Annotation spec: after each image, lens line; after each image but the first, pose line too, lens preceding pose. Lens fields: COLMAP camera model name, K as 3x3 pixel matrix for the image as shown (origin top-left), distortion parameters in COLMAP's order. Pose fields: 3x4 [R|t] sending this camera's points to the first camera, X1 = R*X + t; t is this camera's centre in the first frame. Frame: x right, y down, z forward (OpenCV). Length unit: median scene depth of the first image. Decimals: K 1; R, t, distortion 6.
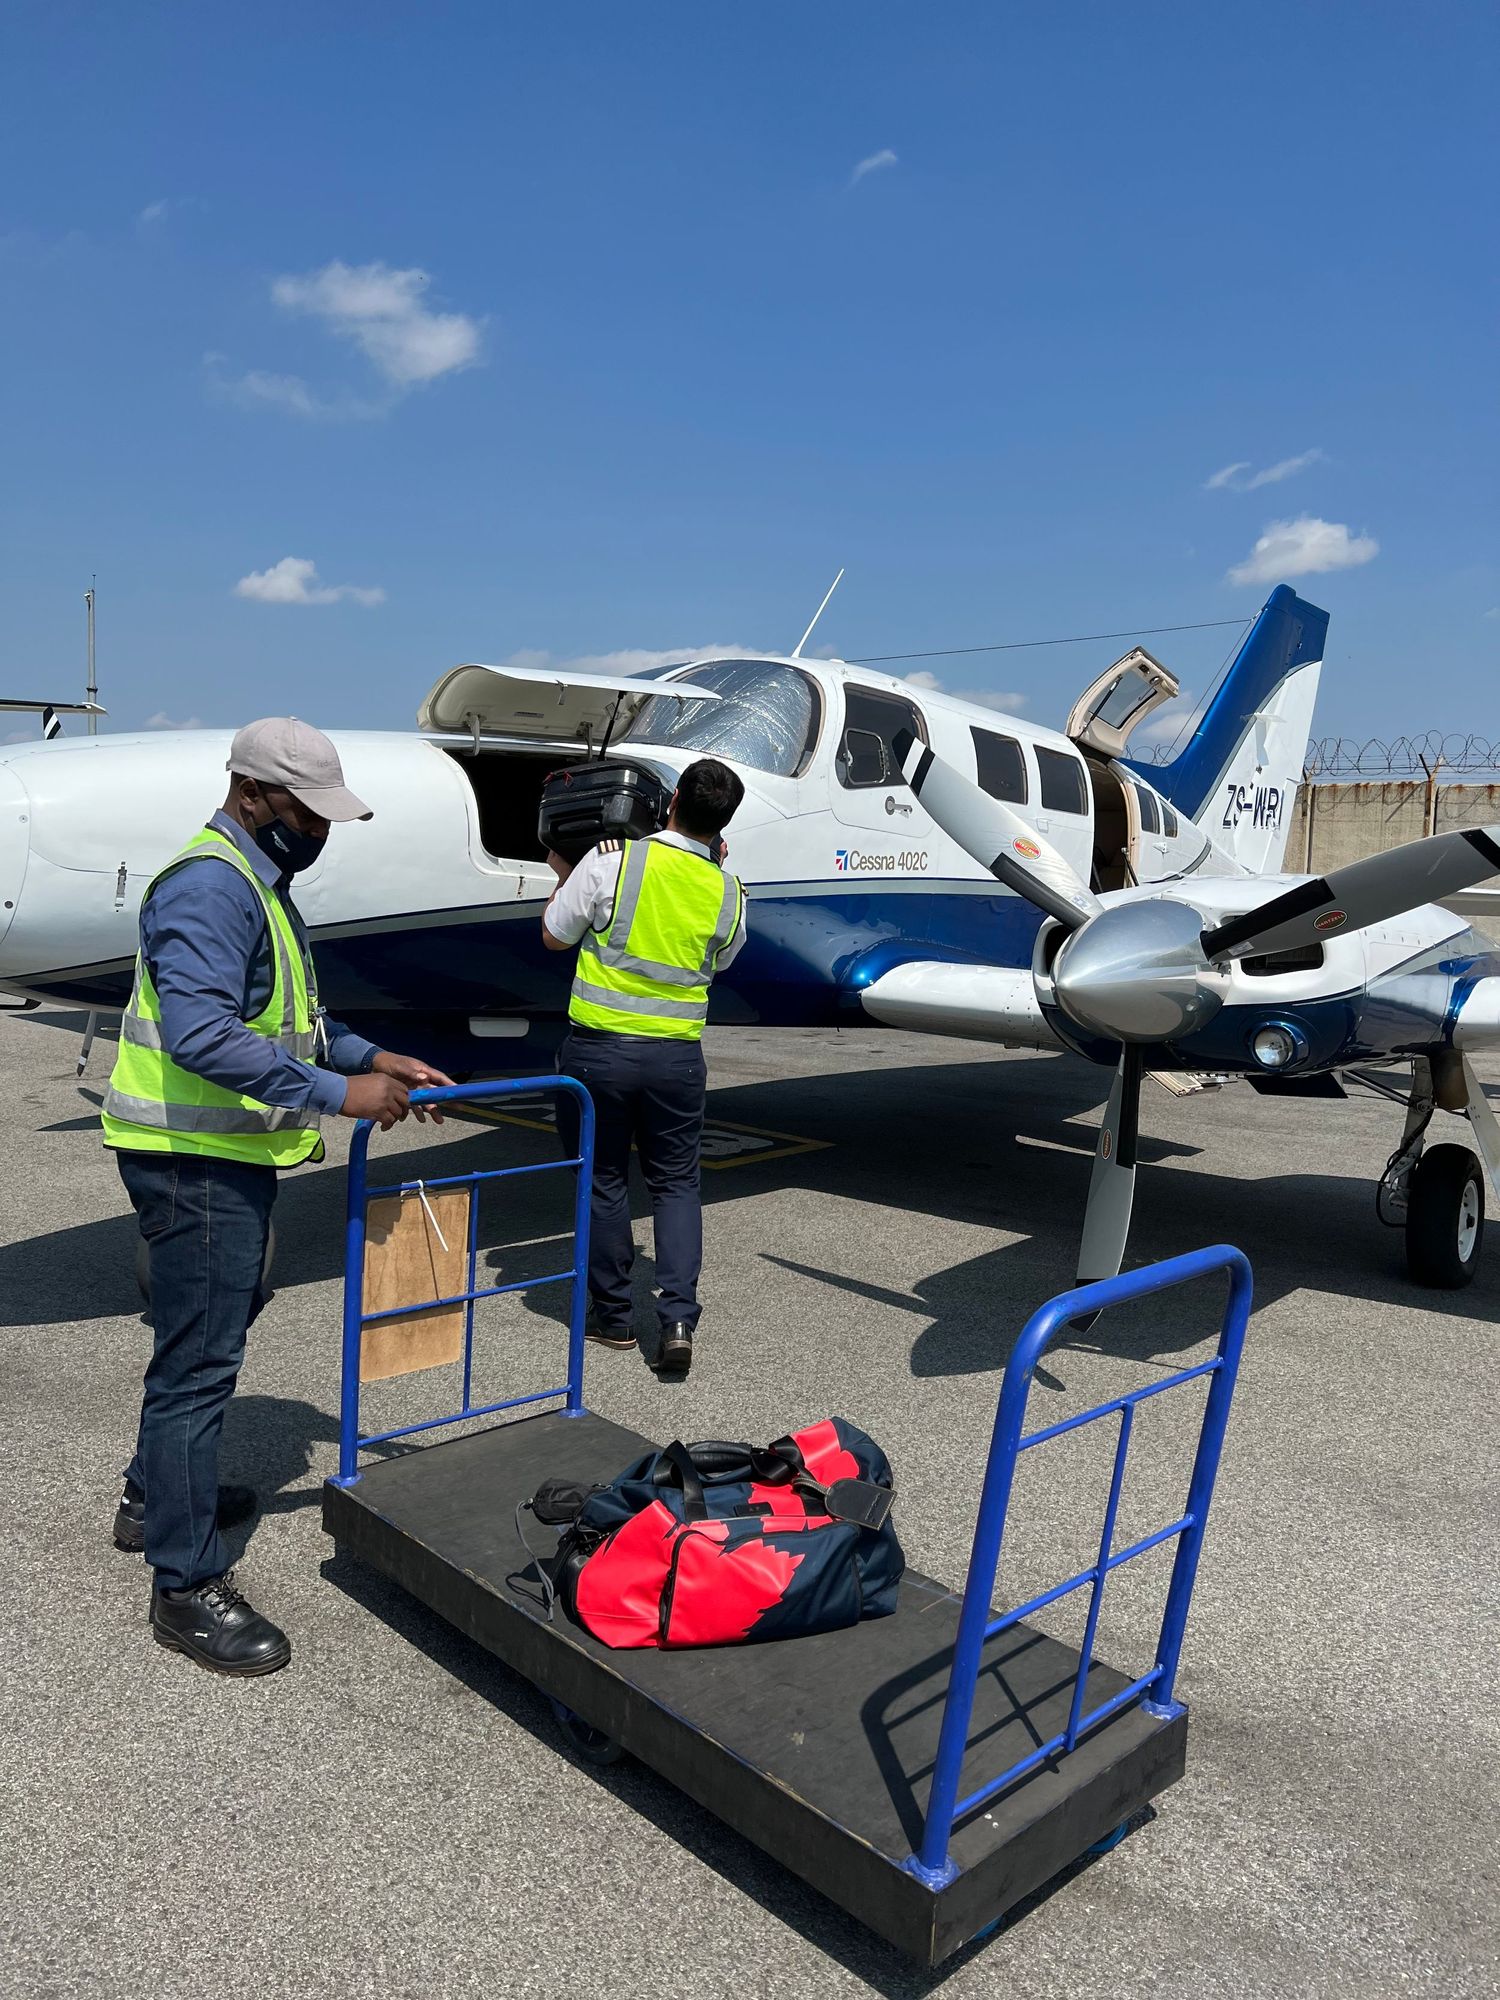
lens RADIAL K [[1482.9, 0, 750.0], [0, 1482.9, 1000.0], [0, 0, 1]] dist [0.024797, 0.000597]
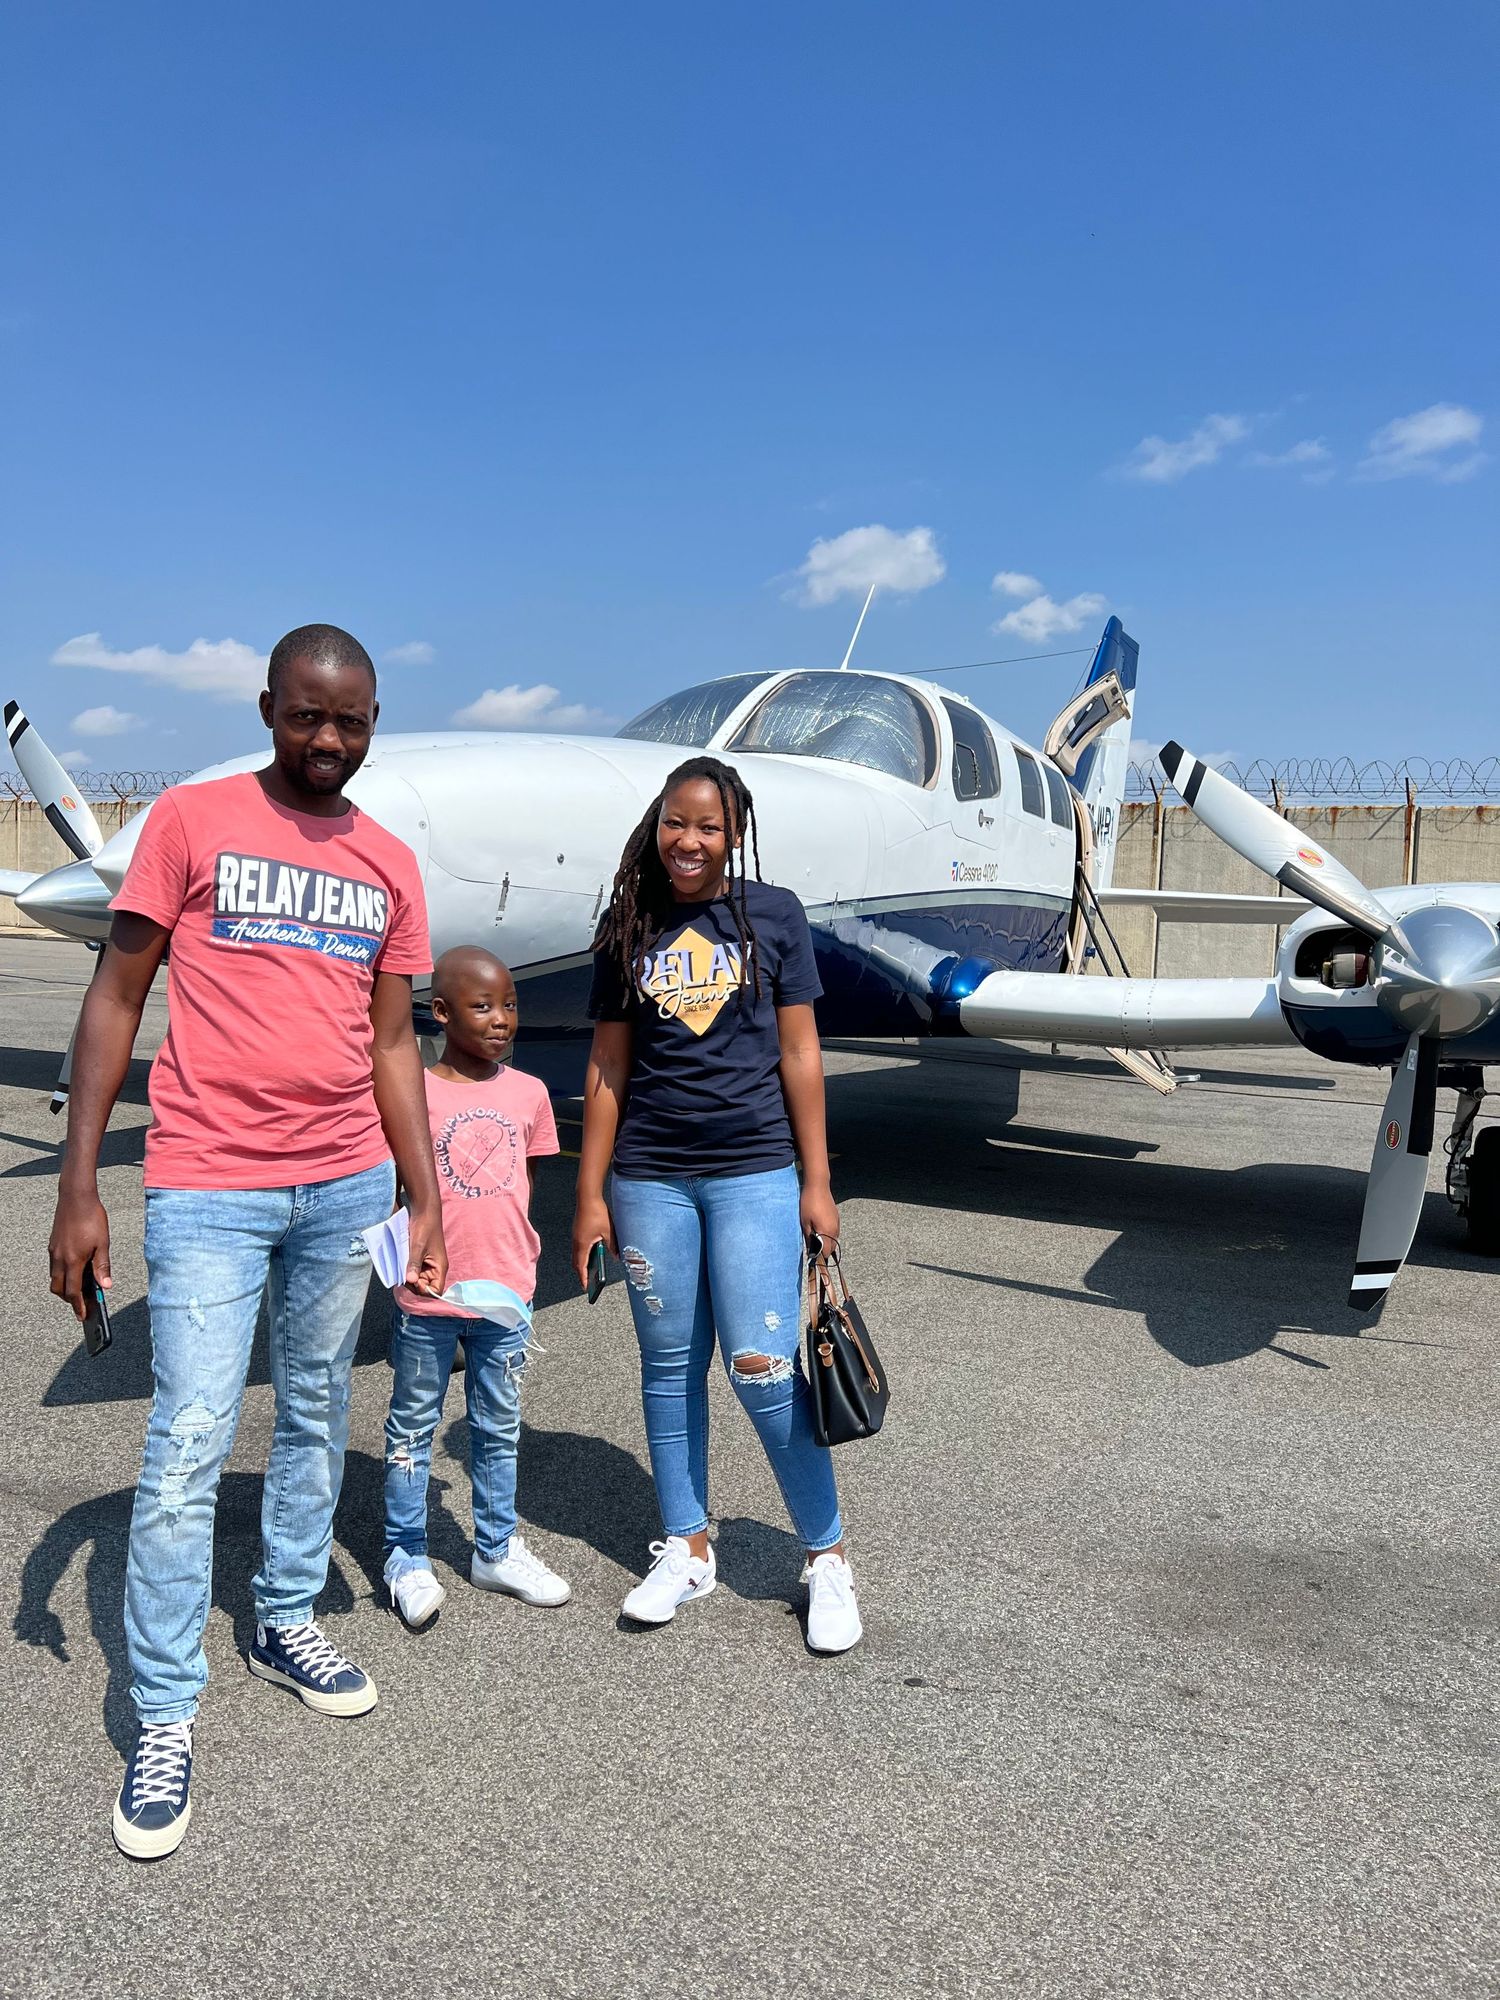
lens RADIAL K [[1482.9, 0, 750.0], [0, 1482.9, 1000.0], [0, 0, 1]] dist [0.024797, 0.000597]
pose [[0.971770, -0.022248, 0.234878, -0.303371], [0.025046, 0.999646, -0.008935, -0.000902], [-0.234596, 0.014566, 0.971984, 0.045750]]
